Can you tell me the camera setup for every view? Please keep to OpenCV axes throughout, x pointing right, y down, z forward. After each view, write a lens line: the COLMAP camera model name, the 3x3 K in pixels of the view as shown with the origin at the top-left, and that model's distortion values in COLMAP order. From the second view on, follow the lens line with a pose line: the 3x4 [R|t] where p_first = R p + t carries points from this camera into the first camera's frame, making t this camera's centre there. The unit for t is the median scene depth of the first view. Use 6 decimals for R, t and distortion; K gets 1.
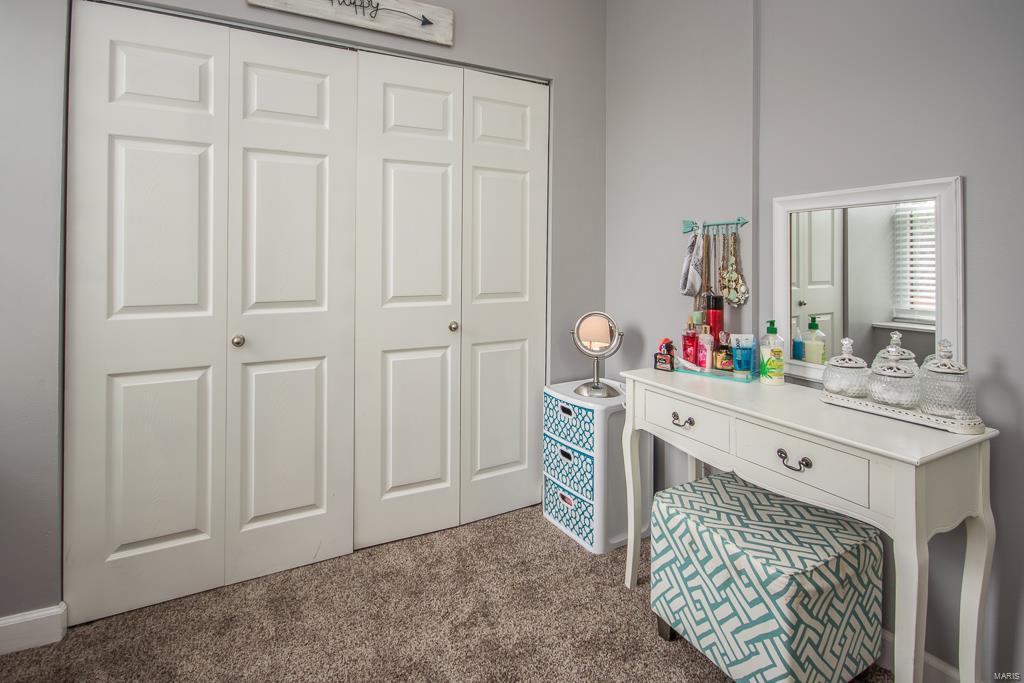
lens RADIAL K [[490.0, 0, 486.1], [0, 490.0, 256.6], [0, 0, 1]] dist [0.000475, 0.000100]
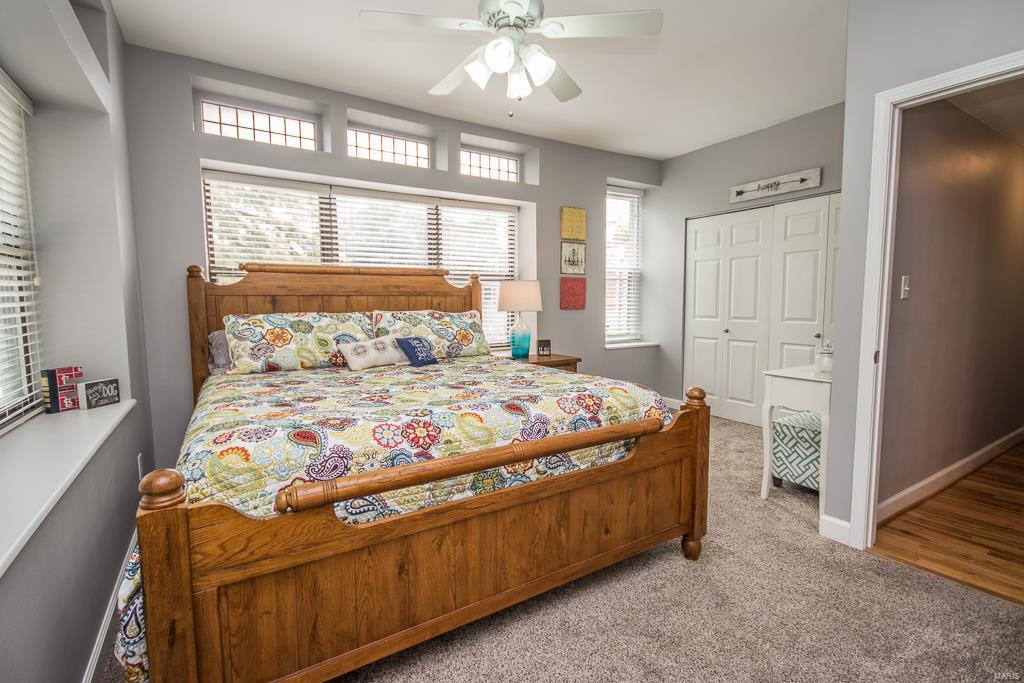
lens RADIAL K [[467.7, 0, 508.8], [0, 467.7, 340.8], [0, 0, 1]] dist [0.005746, -0.008887]
pose [[0.085417, 0.086381, -0.992594, 1.878302], [0.010090, 0.996109, 0.087555, -0.008946], [0.996294, -0.017494, 0.084213, -0.395950]]
